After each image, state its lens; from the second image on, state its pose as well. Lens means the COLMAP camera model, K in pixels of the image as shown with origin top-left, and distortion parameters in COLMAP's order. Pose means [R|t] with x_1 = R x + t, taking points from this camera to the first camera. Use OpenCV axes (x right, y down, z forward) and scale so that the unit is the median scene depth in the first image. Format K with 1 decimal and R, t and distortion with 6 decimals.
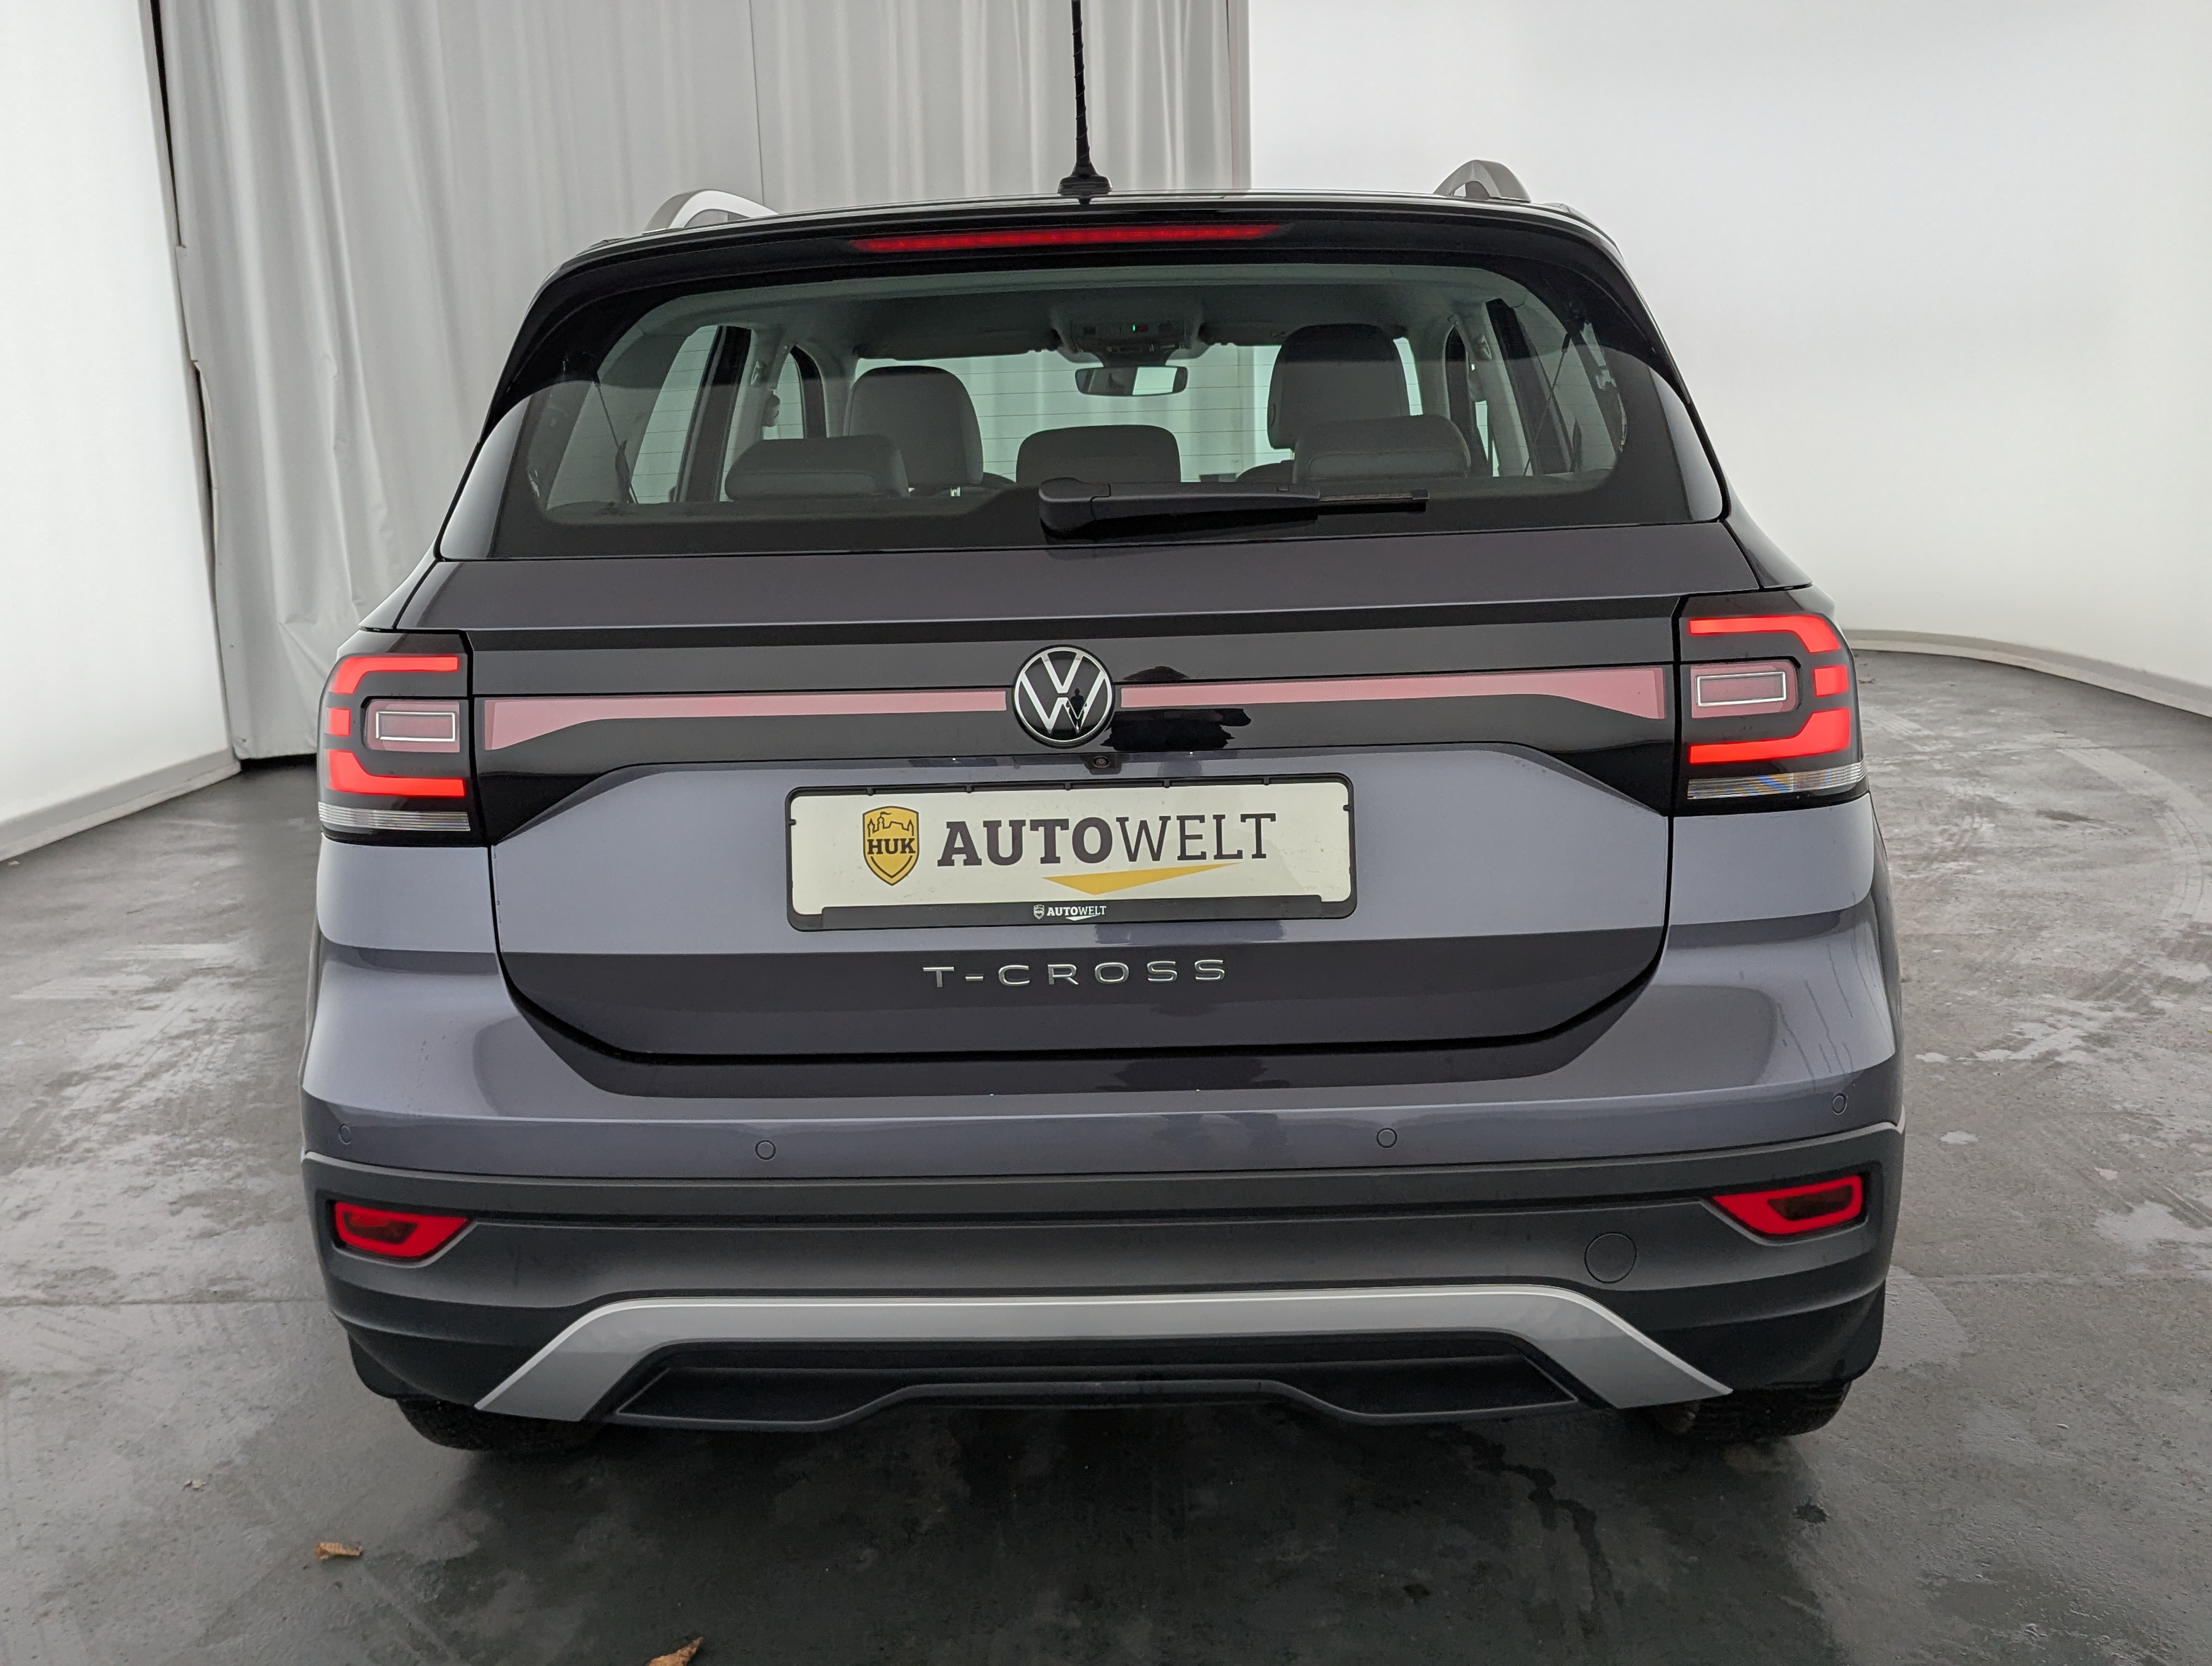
lens RADIAL K [[2121.4, 0, 1067.2], [0, 2121.4, 819.9], [0, 0, 1]] dist [0.041025, -0.012907]
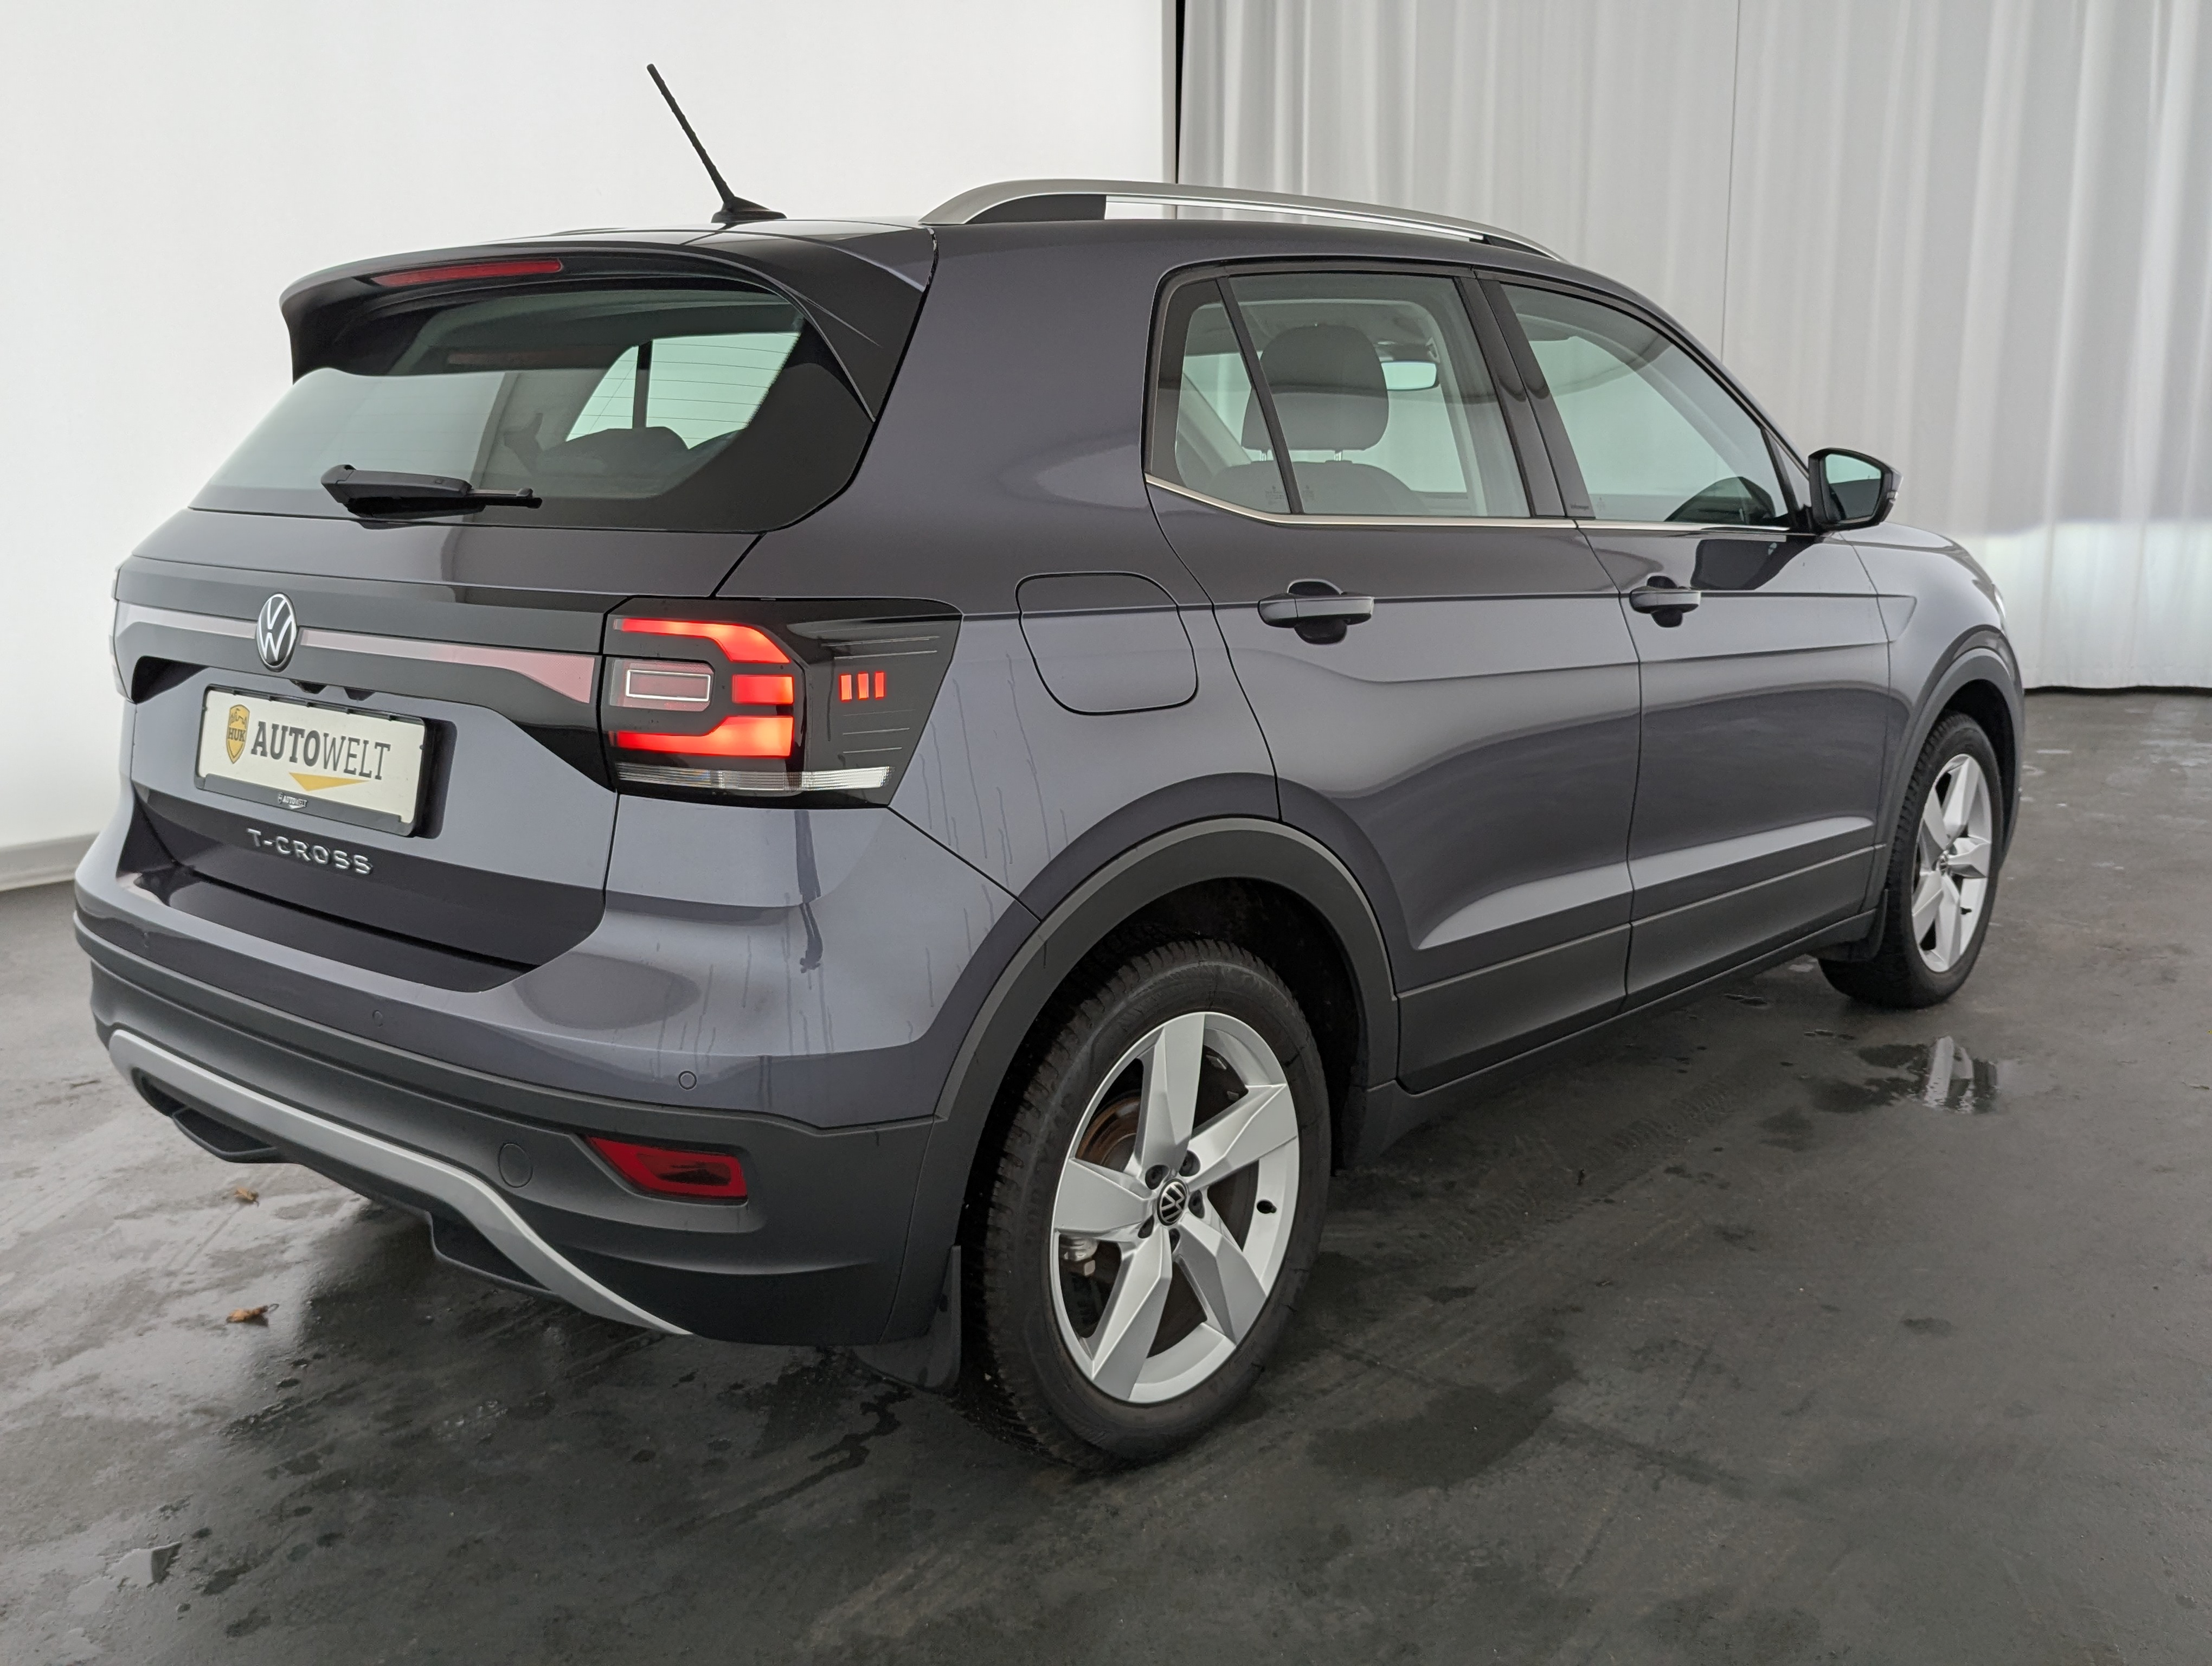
lens RADIAL K [[2091.2, 0, 1106.0], [0, 2091.2, 833.0], [0, 0, 1]] dist [0.043057, -0.021313]
pose [[0.785089, 0.149437, -0.601086, 1.121454], [-0.139019, 0.988213, 0.064106, -0.085099], [0.603580, 0.033233, 0.796609, 0.276901]]
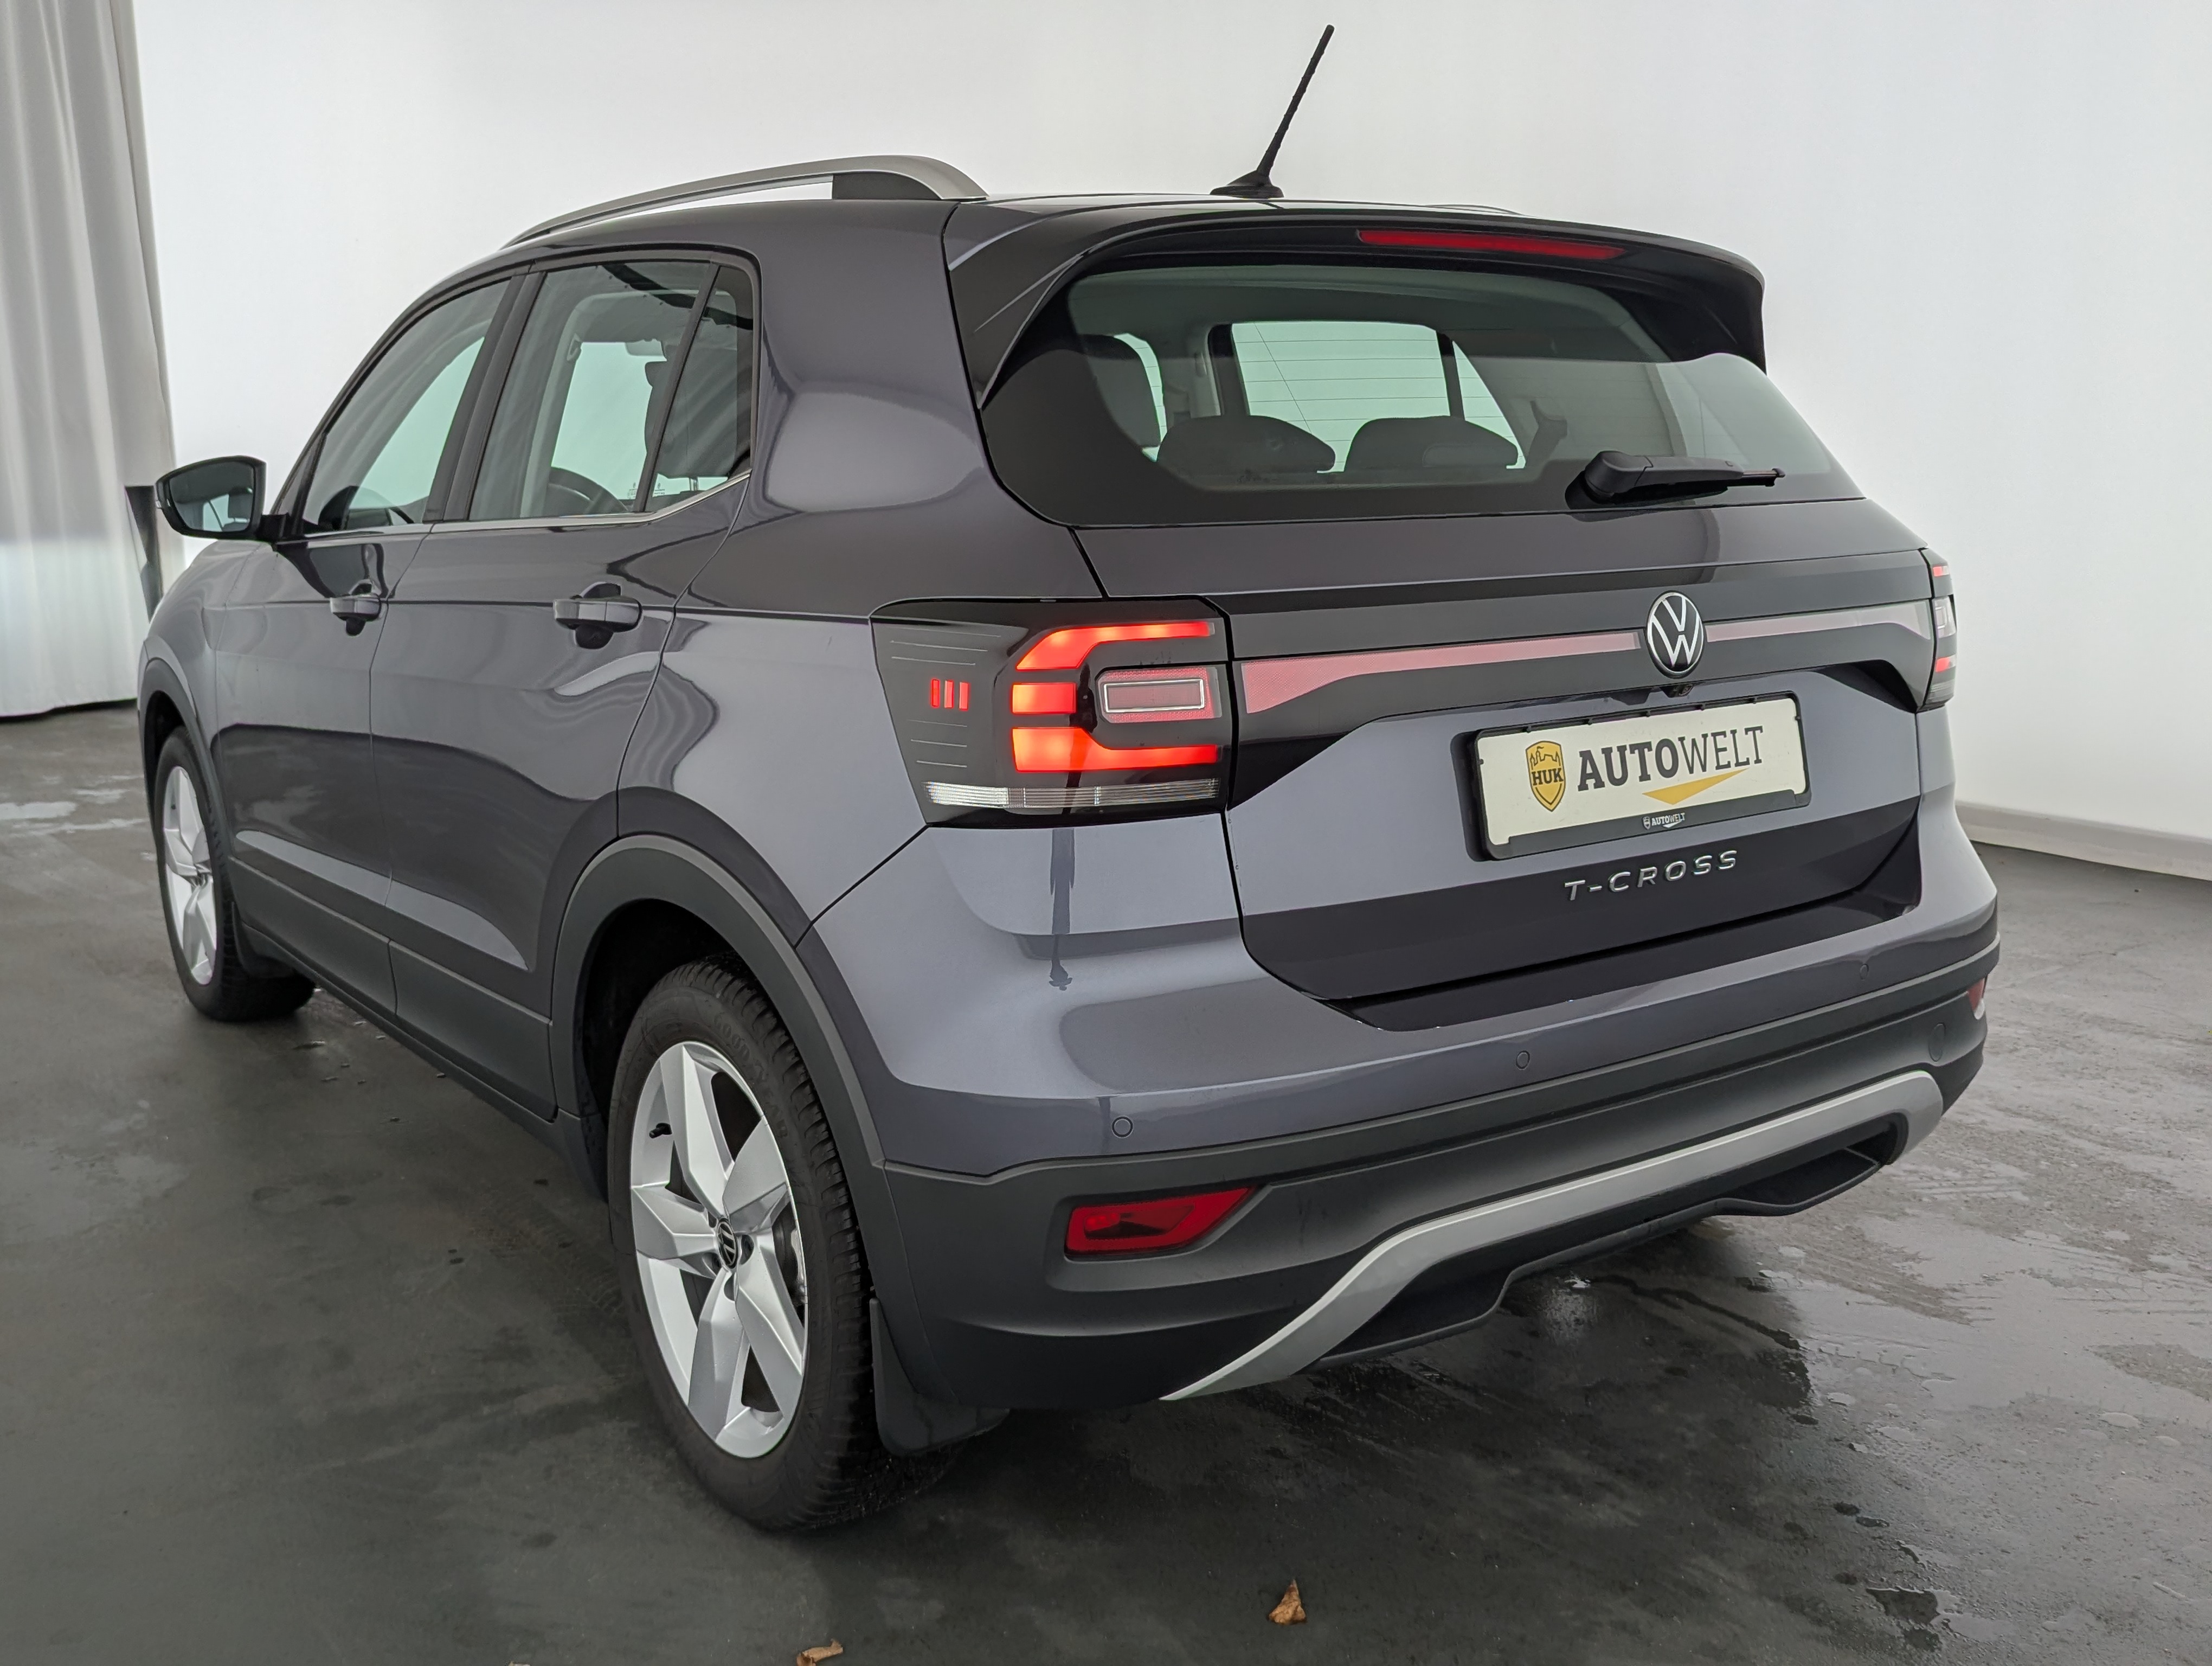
lens RADIAL K [[2219.4, 0, 980.6], [0, 2219.4, 801.5], [0, 0, 1]] dist [0.061254, -0.007151]
pose [[0.781938, -0.078511, 0.618393, -1.019089], [0.089746, 0.995880, 0.012956, -0.016174], [-0.616862, 0.045368, 0.785763, 0.260694]]
